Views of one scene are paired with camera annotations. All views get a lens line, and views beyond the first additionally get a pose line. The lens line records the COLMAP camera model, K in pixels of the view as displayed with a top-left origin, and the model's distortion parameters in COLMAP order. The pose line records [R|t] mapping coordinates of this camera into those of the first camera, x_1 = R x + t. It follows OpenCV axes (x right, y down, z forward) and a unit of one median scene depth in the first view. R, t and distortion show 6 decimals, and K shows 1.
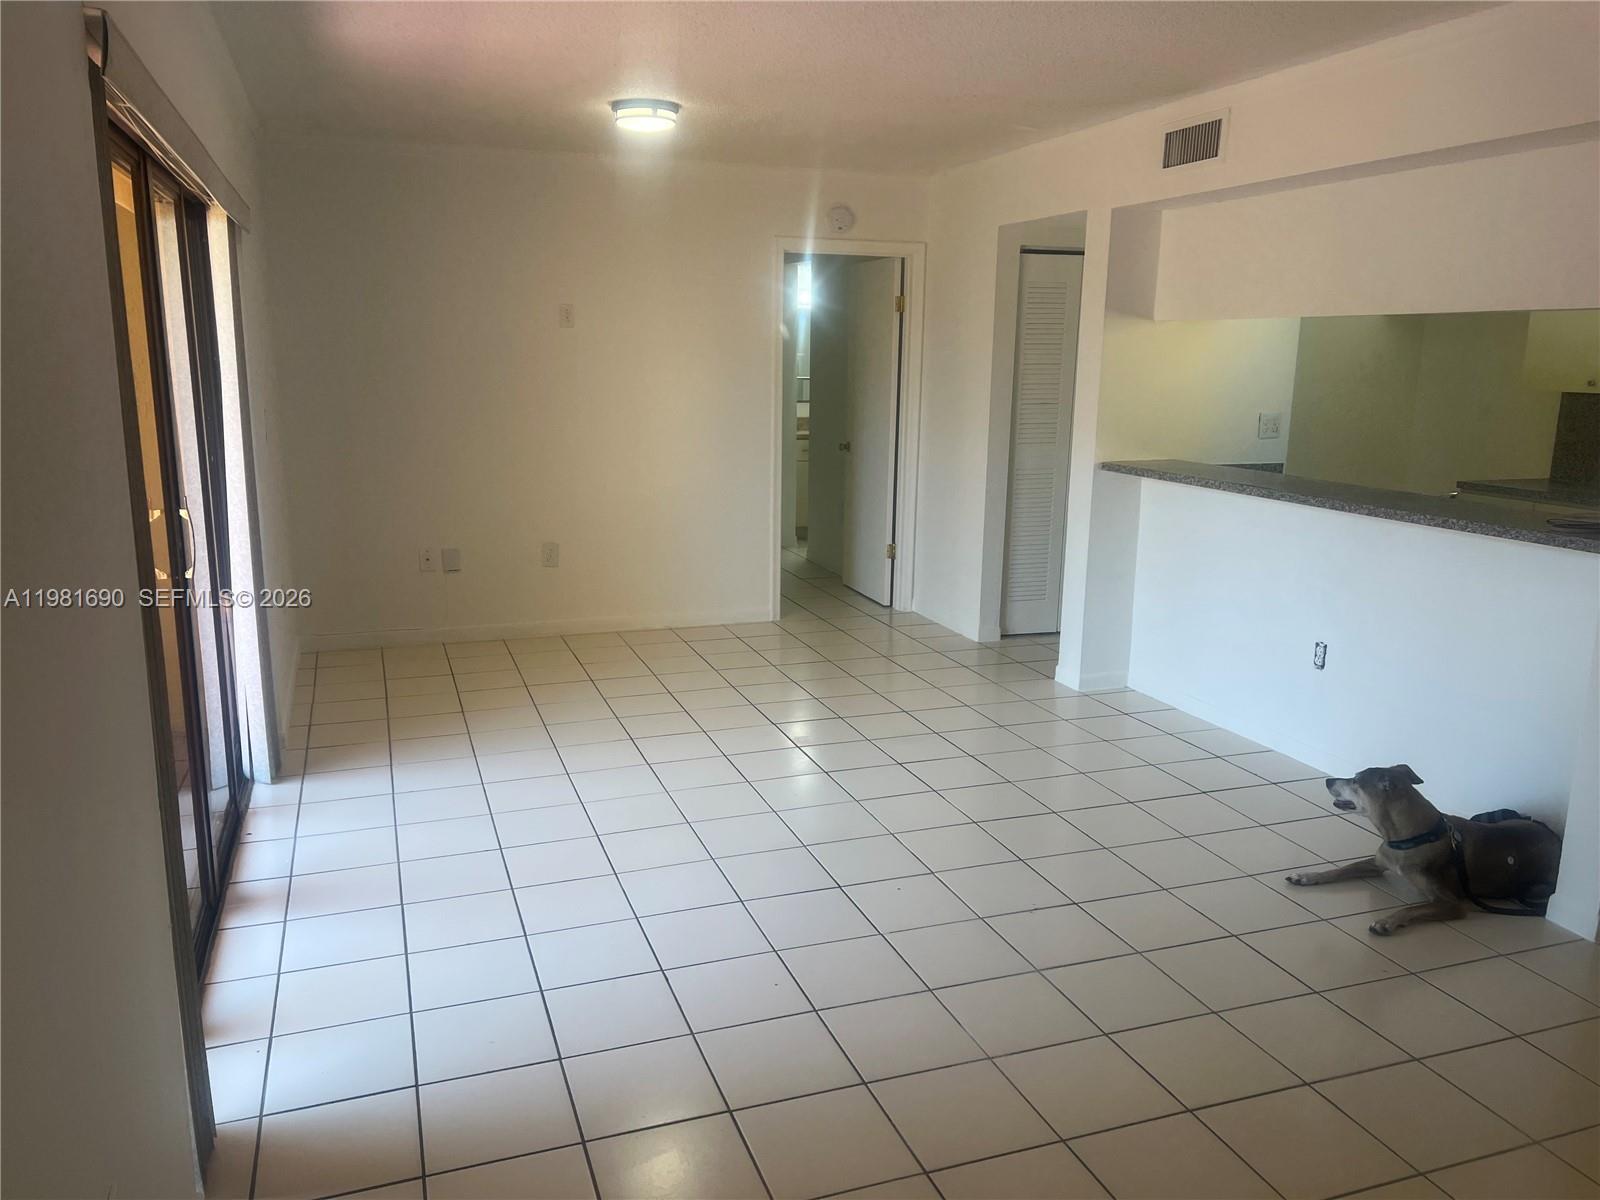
lens RADIAL K [[1211.3, 0, 800.0], [0, 1211.3, 600.0], [0, 0, 1]] dist [0.073757, -0.084955]
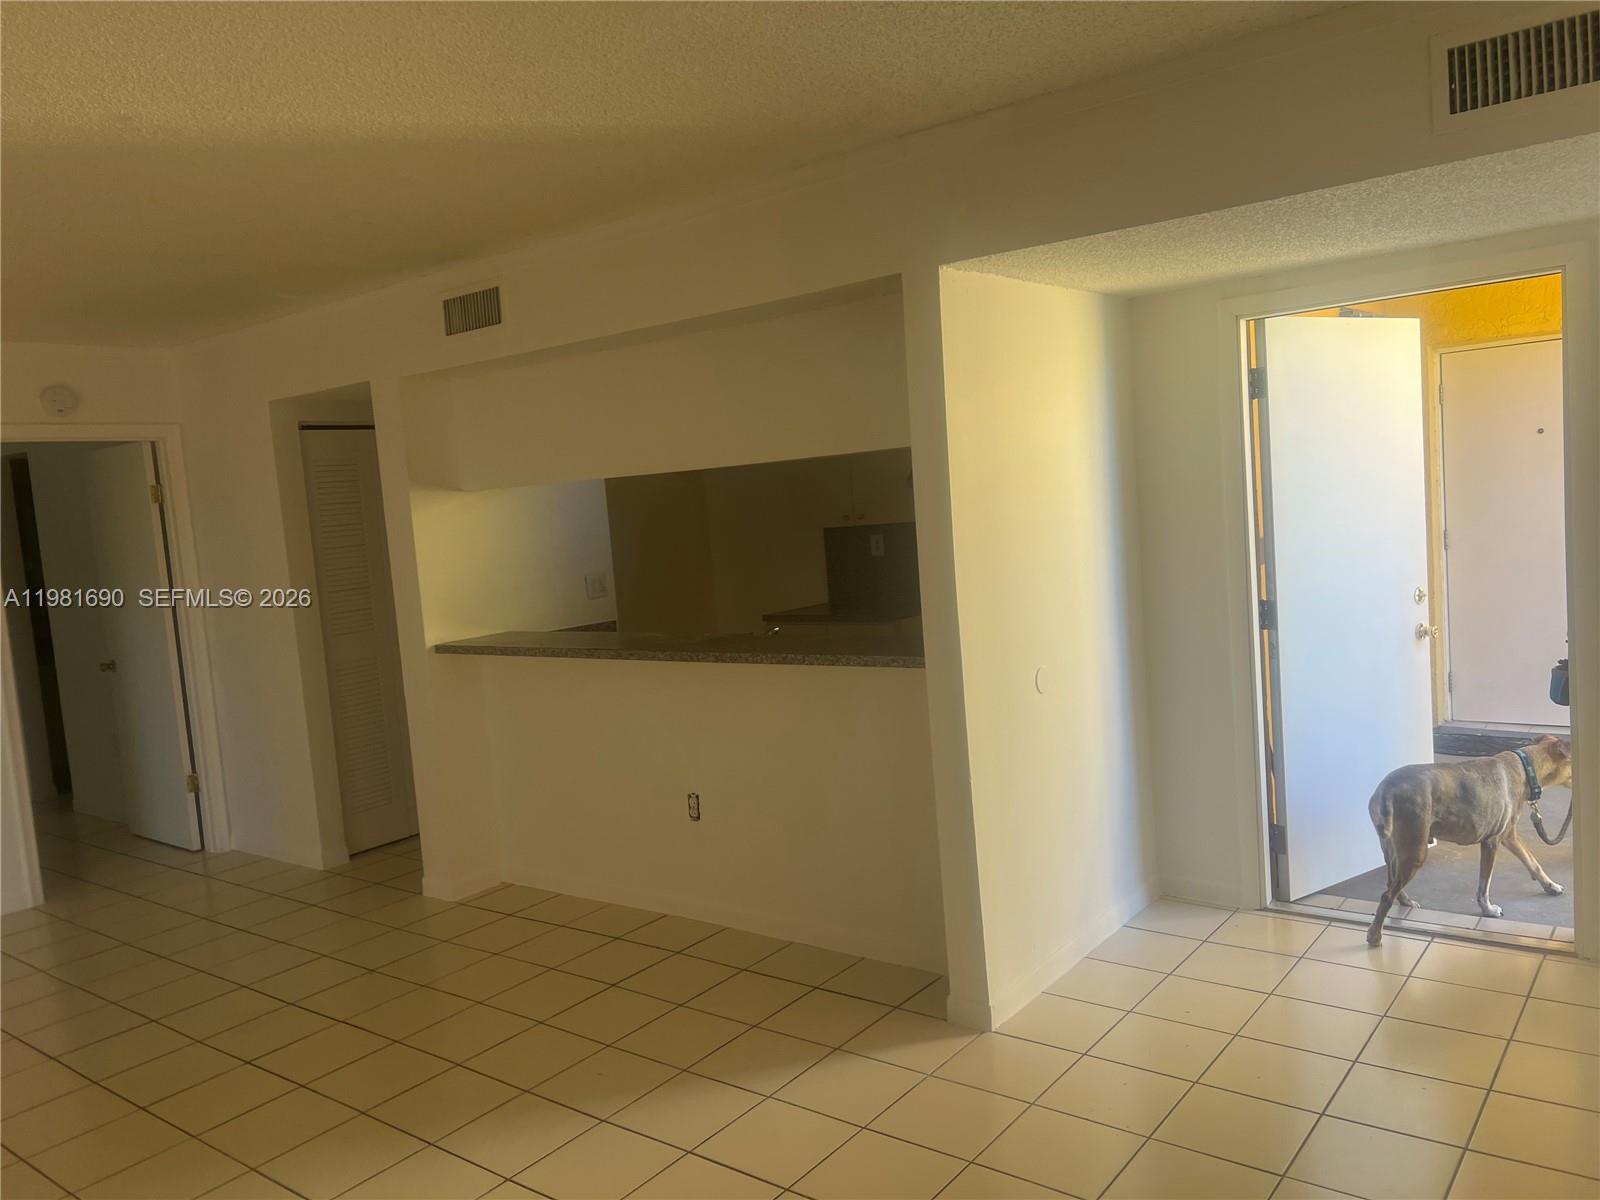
lens RADIAL K [[1212.8, 0, 792.7], [0, 1212.8, 612.4], [0, 0, 1]] dist [0.049760, -0.044111]
pose [[0.844676, -0.129701, 0.519327, 0.003009], [0.195251, 0.978009, -0.073315, -0.019695], [-0.498398, 0.163326, 0.851425, 0.092547]]
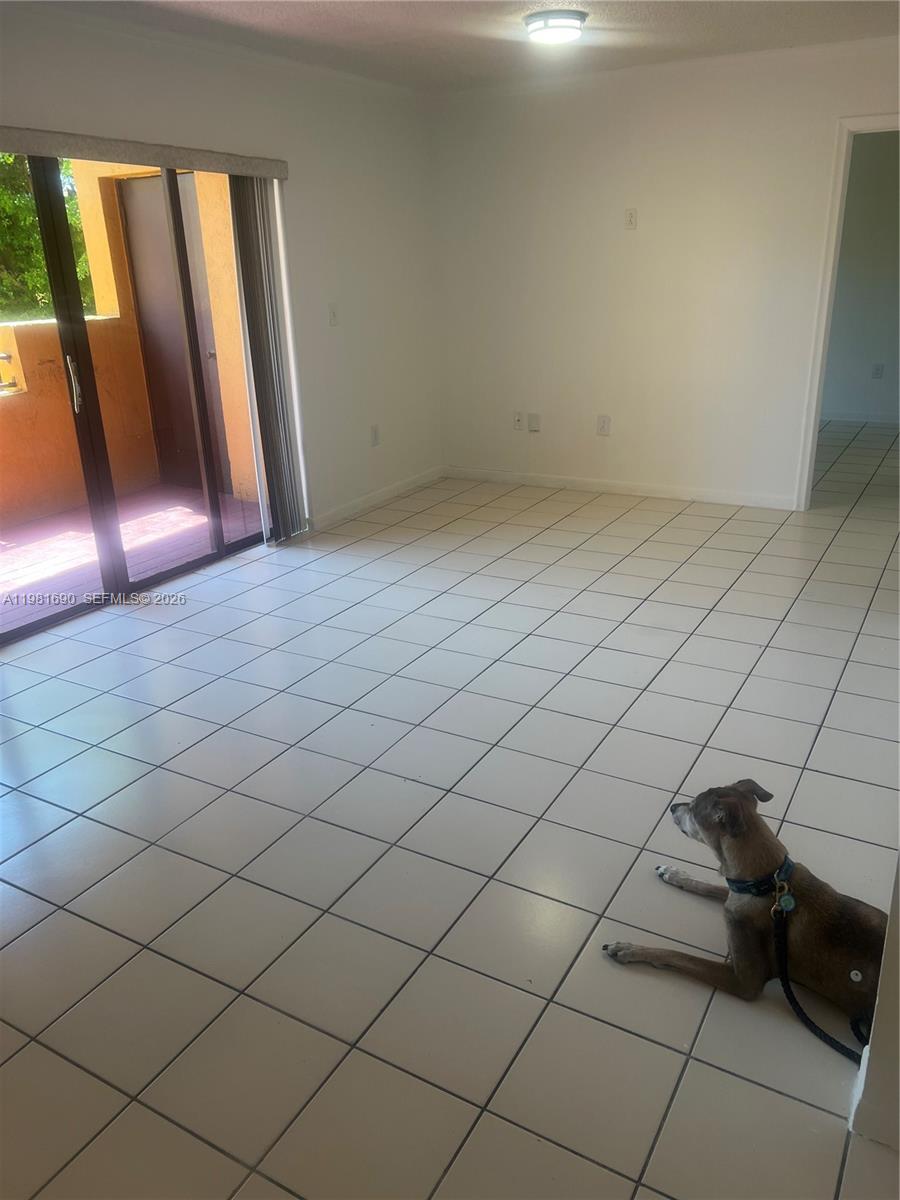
lens RADIAL K [[908.5, 0, 450.0], [0, 908.5, 600.0], [0, 0, 1]] dist [0.073757, -0.084955]
pose [[0.645602, 0.237789, -0.725710, 0.540567], [-0.119755, 0.970054, 0.211317, -0.056707], [0.754226, -0.049519, 0.654745, 0.350485]]
